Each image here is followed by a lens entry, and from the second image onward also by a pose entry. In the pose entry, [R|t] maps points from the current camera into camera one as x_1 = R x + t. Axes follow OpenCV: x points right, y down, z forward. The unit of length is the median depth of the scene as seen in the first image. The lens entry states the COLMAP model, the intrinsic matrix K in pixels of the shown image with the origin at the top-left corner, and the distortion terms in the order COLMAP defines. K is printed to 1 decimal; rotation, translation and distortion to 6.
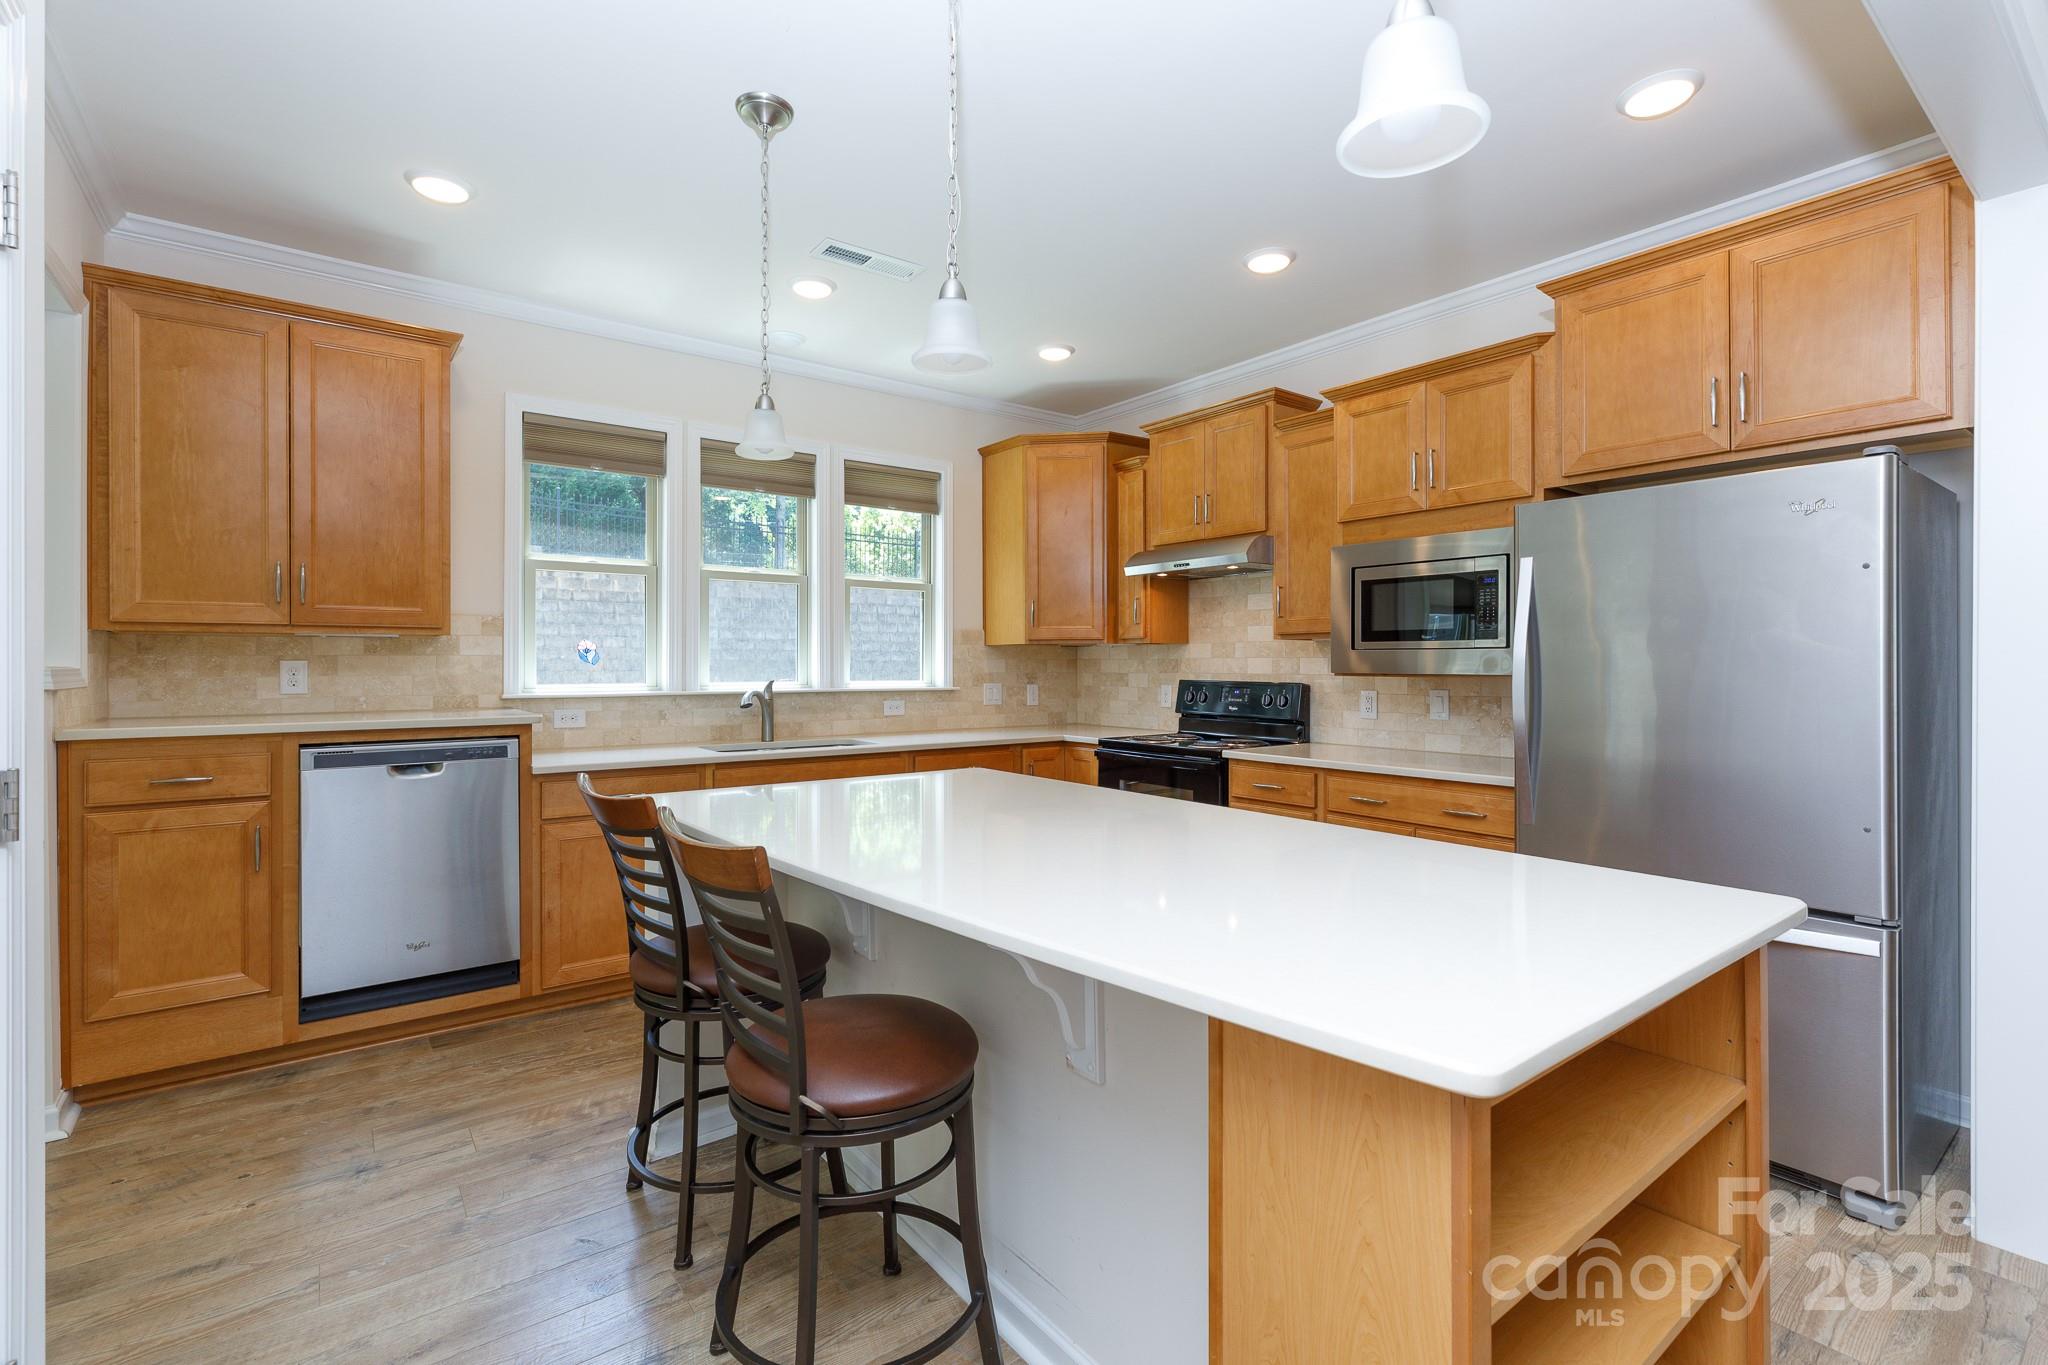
lens RADIAL K [[924.8, 0, 1021.8], [0, 924.8, 671.5], [0, 0, 1]] dist [0.003556, 0.000287]
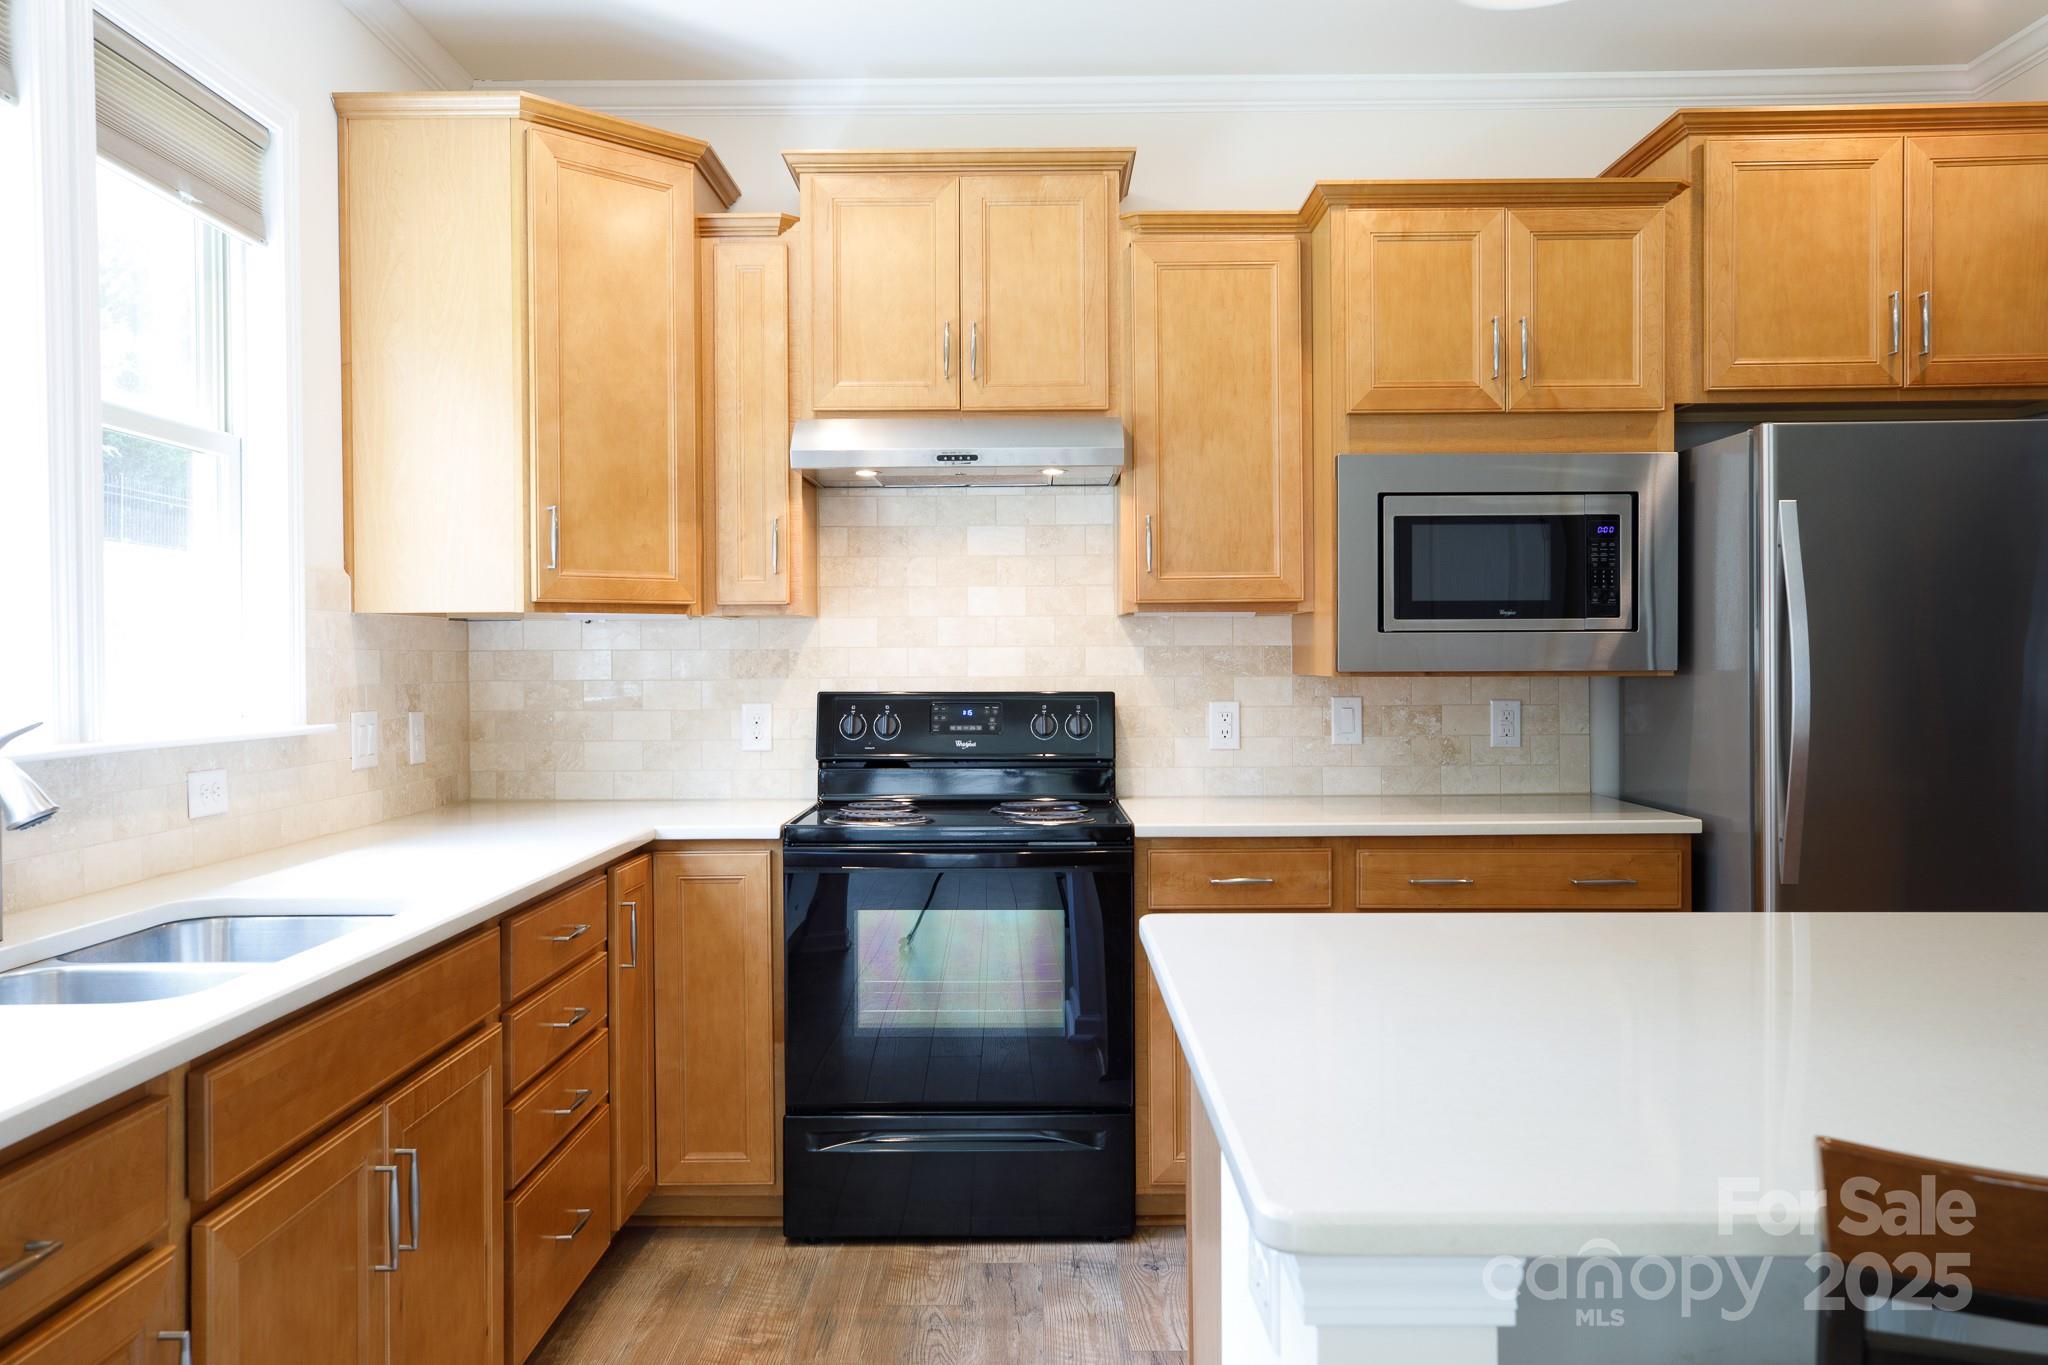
lens RADIAL K [[1545.4, 0, 1025.6], [0, 1545.4, 676.5], [0, 0, 1]] dist [-0.000257, 0.000211]
pose [[0.606979, -0.013764, 0.794599, -0.534493], [0.012761, 0.999890, 0.007573, -0.005201], [-0.794616, 0.005543, 0.607087, 0.548781]]
